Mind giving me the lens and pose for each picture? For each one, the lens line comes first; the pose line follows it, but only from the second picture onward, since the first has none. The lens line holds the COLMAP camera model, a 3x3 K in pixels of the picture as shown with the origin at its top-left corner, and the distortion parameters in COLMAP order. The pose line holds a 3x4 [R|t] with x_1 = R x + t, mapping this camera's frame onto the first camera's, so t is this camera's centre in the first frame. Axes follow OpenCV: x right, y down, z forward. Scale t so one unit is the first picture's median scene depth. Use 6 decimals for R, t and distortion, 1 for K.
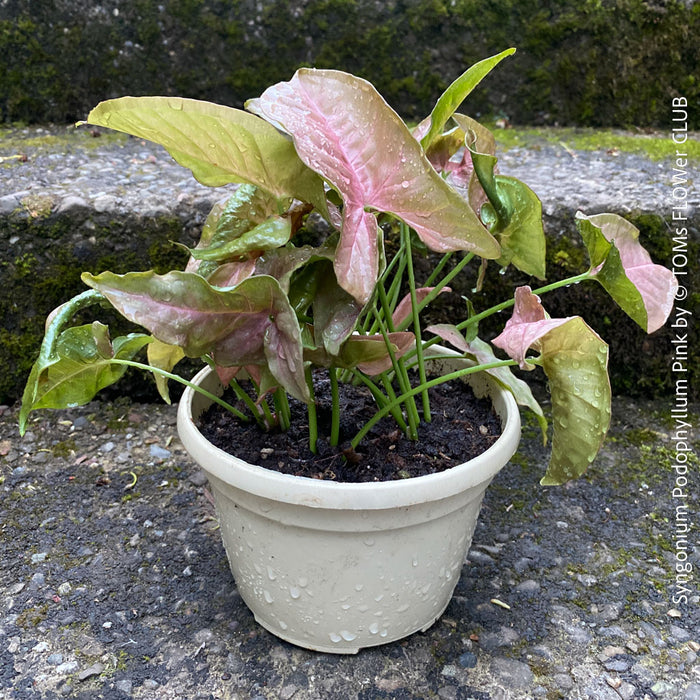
lens RADIAL K [[725.1, 0, 343.6], [0, 725.1, 331.4], [0, 0, 1]] dist [-0.032790, 0.000000]
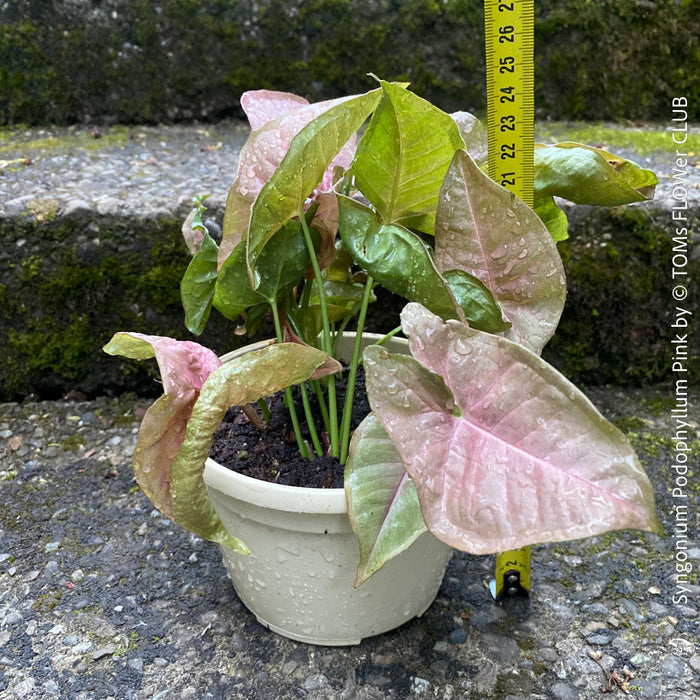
lens RADIAL K [[725.1, 0, 345.7], [0, 725.1, 332.6], [0, 0, 1]] dist [-0.032790, 0.000000]
pose [[0.999900, -0.014056, -0.001208, 0.008775], [0.014072, 0.999801, 0.014165, -0.005892], [0.001009, -0.014181, 0.999899, -0.036837]]
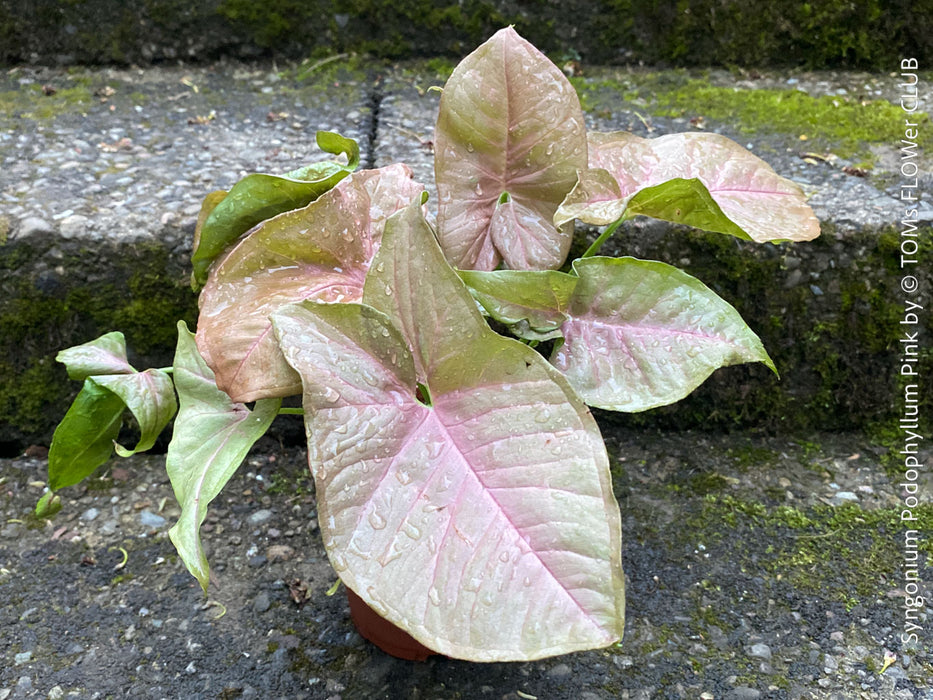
lens RADIAL K [[1016.3, 0, 462.8], [0, 1016.3, 336.1], [0, 0, 1]] dist [-0.030050, 0.000000]
pose [[0.997952, -0.019964, 0.060773, 0.043391], [0.014783, 0.996311, 0.084537, -0.142315], [-0.062236, -0.083466, 0.994565, -0.195417]]
